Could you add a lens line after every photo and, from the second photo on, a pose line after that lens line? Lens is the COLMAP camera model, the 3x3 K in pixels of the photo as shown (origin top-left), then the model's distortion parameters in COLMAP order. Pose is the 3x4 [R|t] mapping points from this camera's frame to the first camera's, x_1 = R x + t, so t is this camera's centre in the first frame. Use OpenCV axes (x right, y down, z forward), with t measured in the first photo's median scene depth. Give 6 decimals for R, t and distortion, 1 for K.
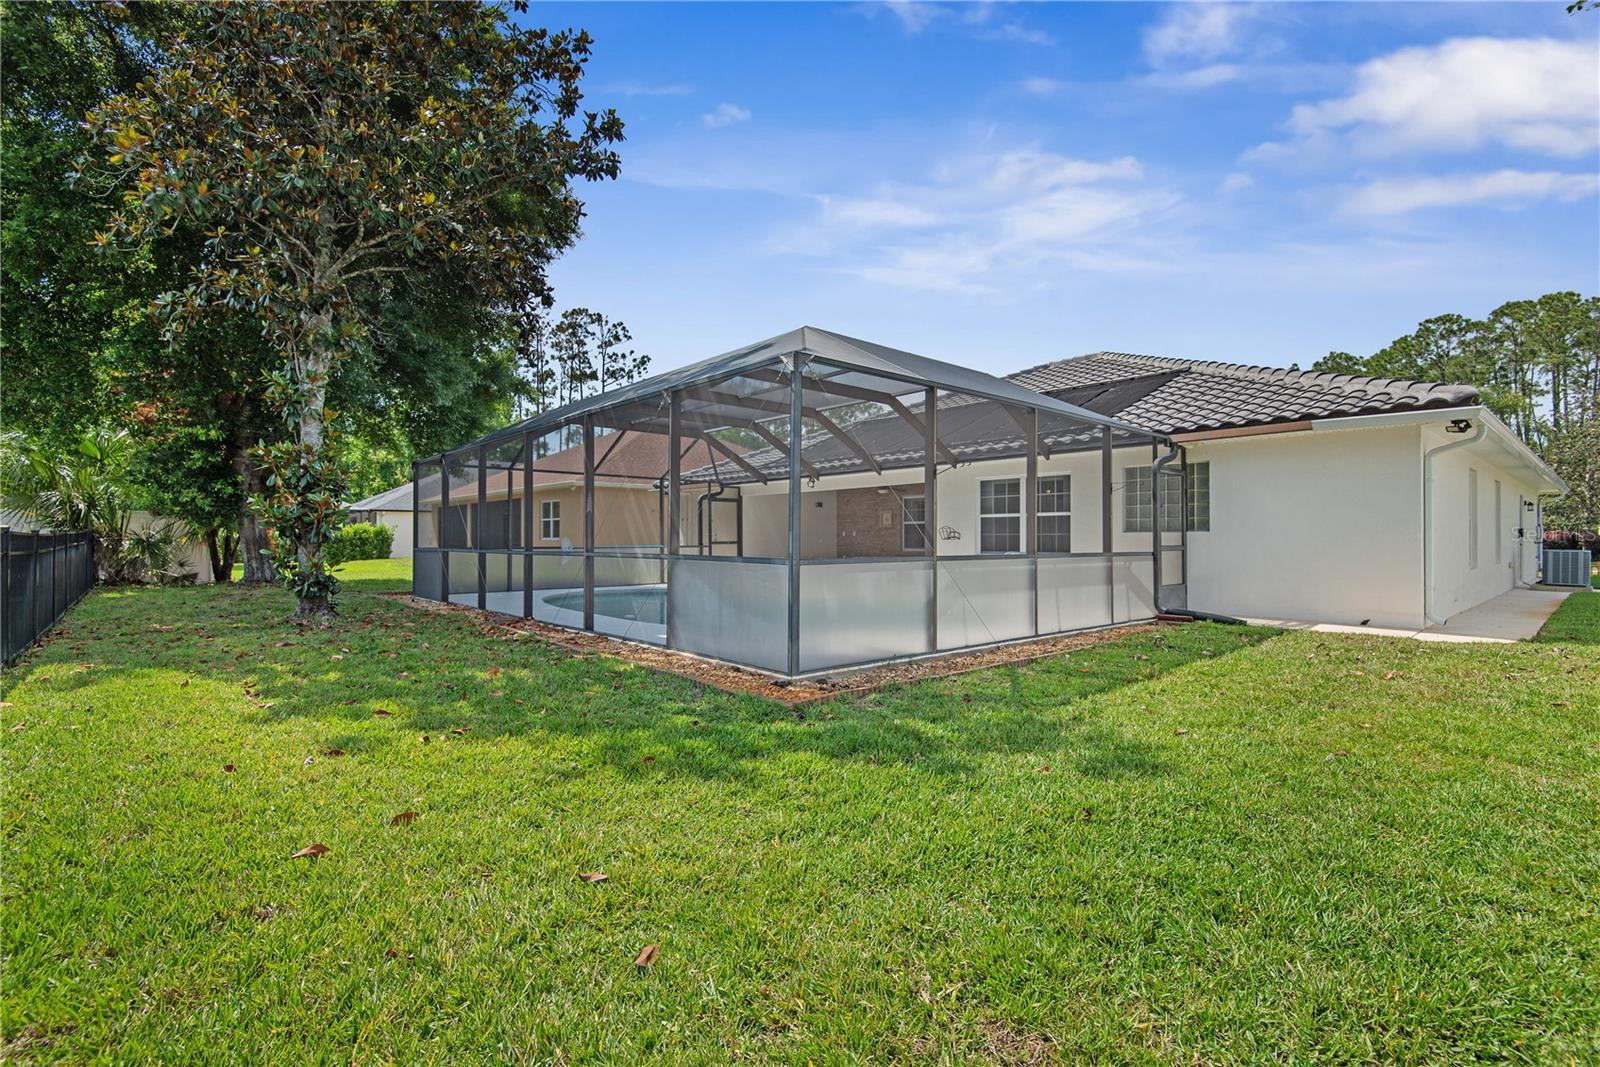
lens RADIAL K [[732.7, 0, 812.9], [0, 732.7, 539.2], [0, 0, 1]] dist [0.025730, -0.016174]
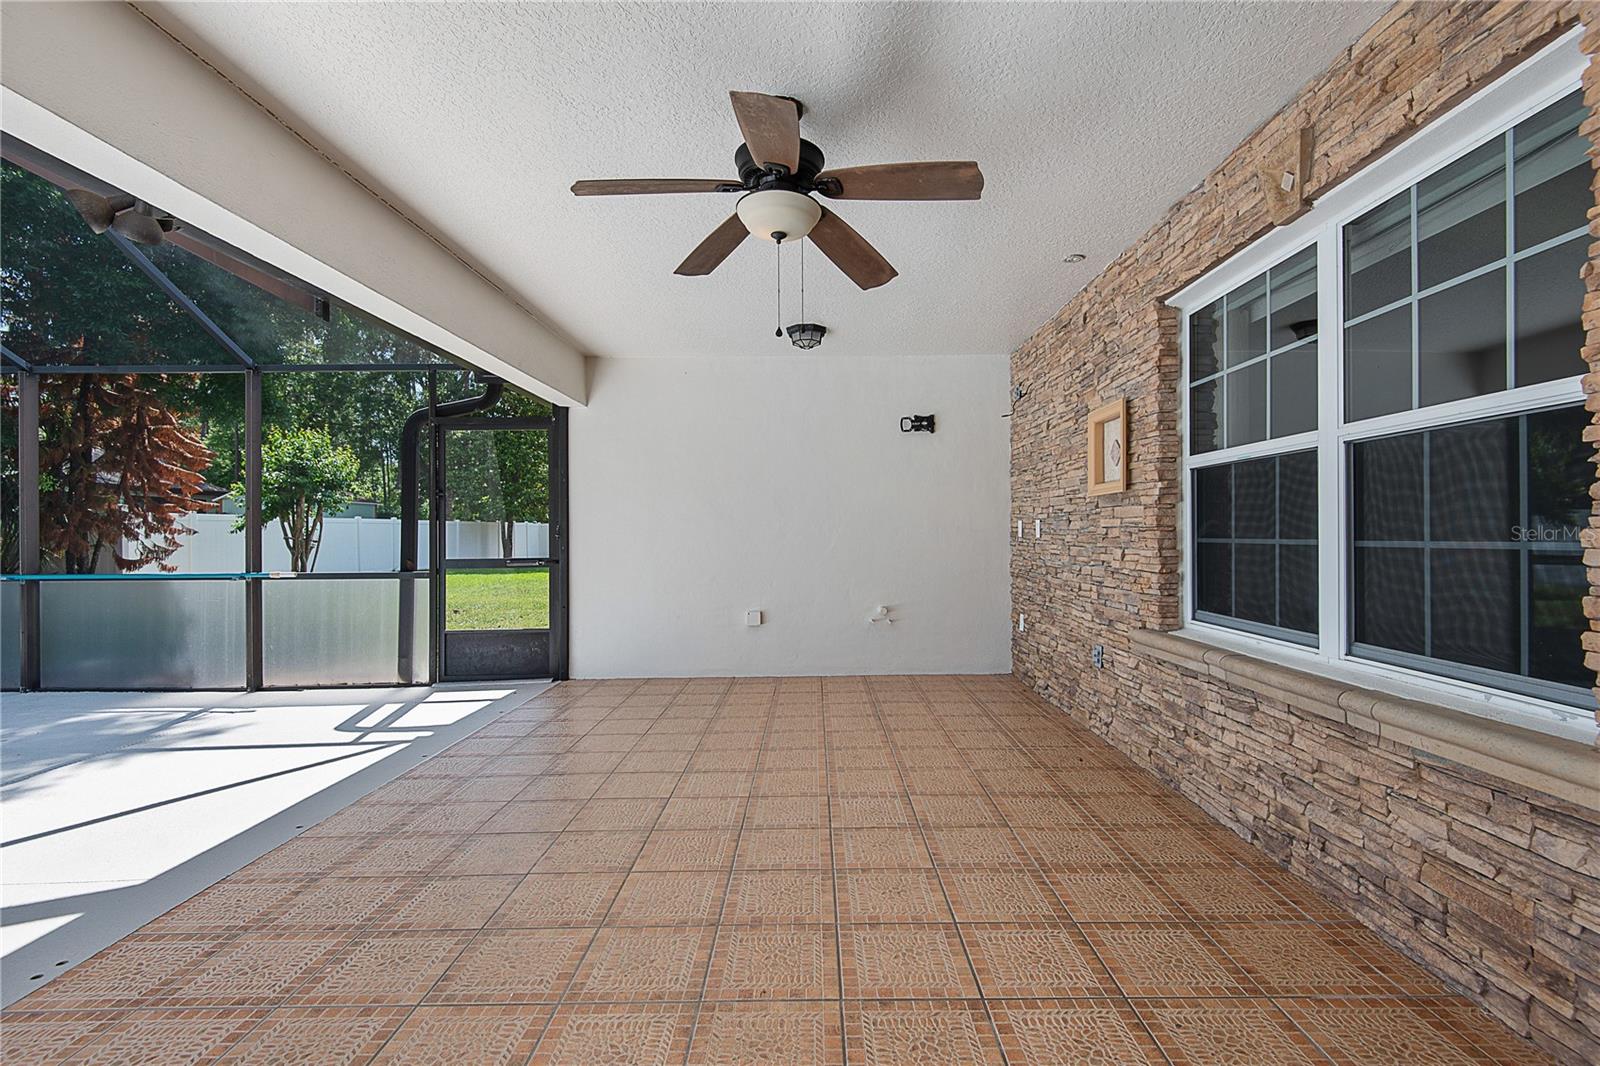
lens RADIAL K [[732.7, 0, 805.0], [0, 732.7, 530.7], [0, 0, 1]] dist [0.025730, -0.016174]
pose [[0.733041, -0.006391, -0.680154, 0.185191], [0.004737, 0.999980, -0.004290, -0.007061], [0.680167, -0.000078, 0.733057, 0.876862]]
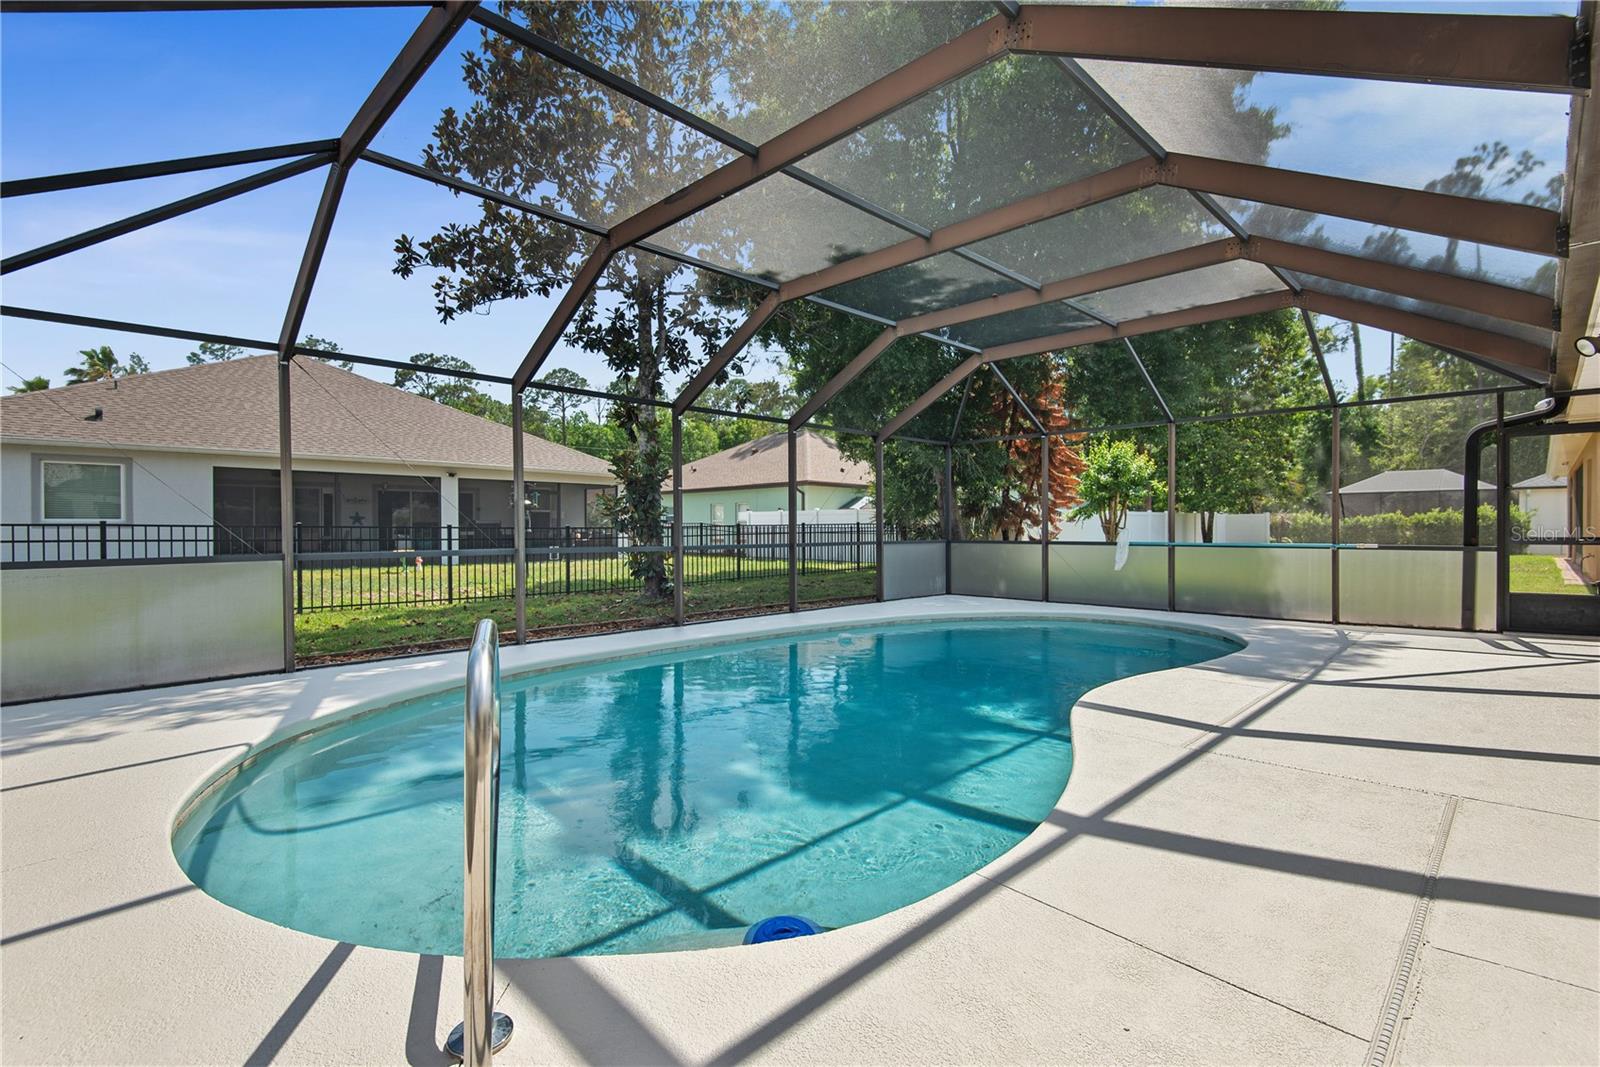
lens RADIAL K [[732.7, 0, 813.5], [0, 732.7, 527.9], [0, 0, 1]] dist [0.025730, -0.016174]
pose [[0.050152, 0.000827, -0.998741, 0.252077], [0.002344, 0.999997, 0.000946, -0.004106], [0.998739, -0.002388, 0.050150, 0.600857]]
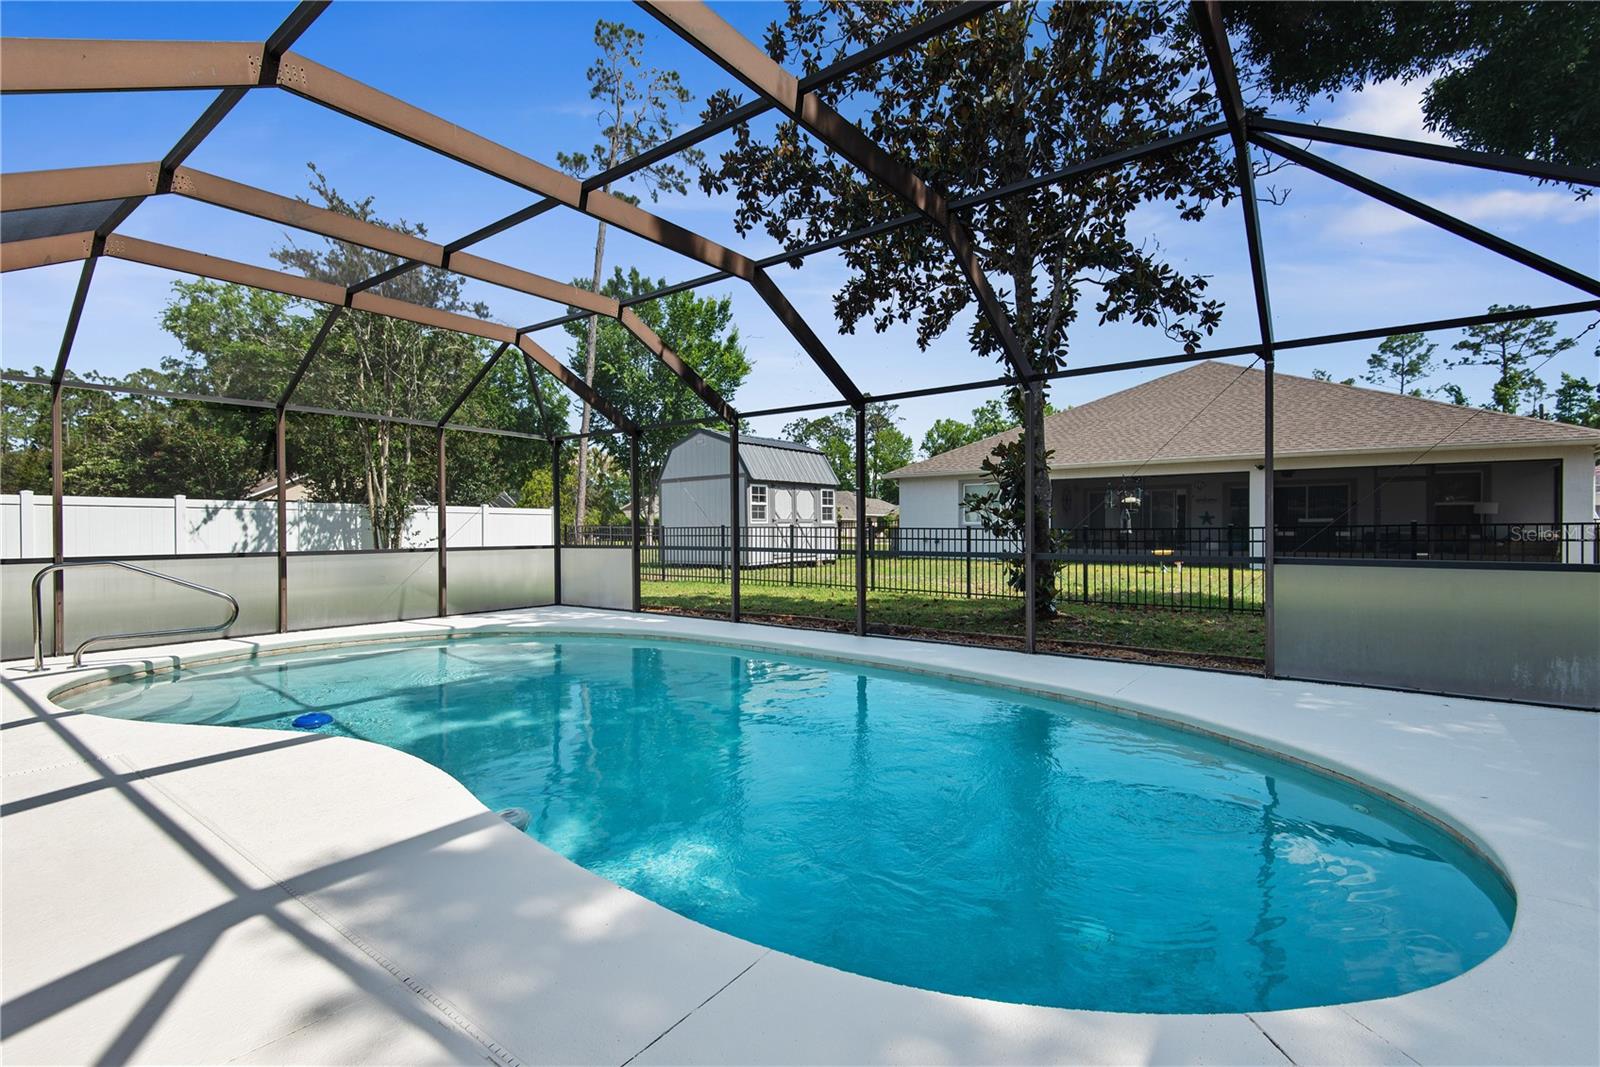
lens RADIAL K [[732.7, 0, 797.1], [0, 732.7, 522.8], [0, 0, 1]] dist [0.025730, -0.016174]
pose [[-0.982271, 0.002456, -0.187450, -0.092516], [0.004236, 0.999950, -0.009094, -0.004346], [0.187419, -0.009727, -0.982232, 0.946760]]
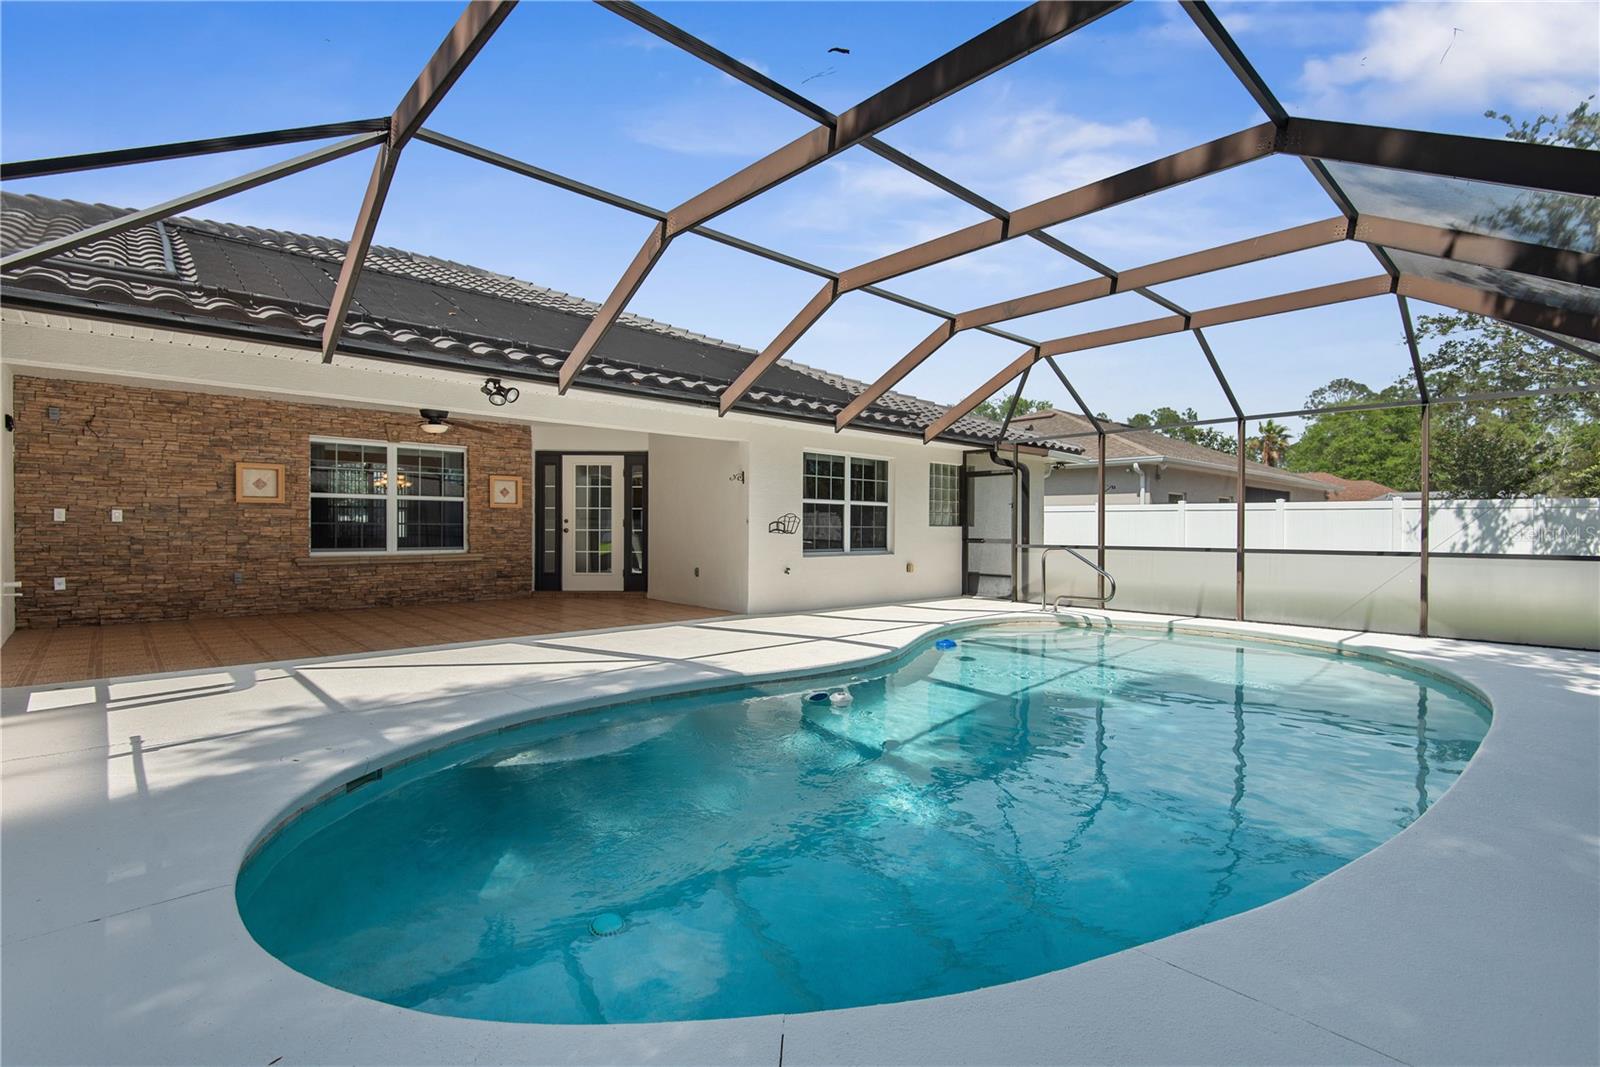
lens RADIAL K [[732.7, 0, 811.1], [0, 732.7, 532.7], [0, 0, 1]] dist [0.025730, -0.016174]
pose [[-0.025819, -0.007987, 0.999635, -0.364439], [-0.006778, 0.999946, 0.007814, -0.004861], [-0.999644, -0.006574, -0.025872, 0.751160]]
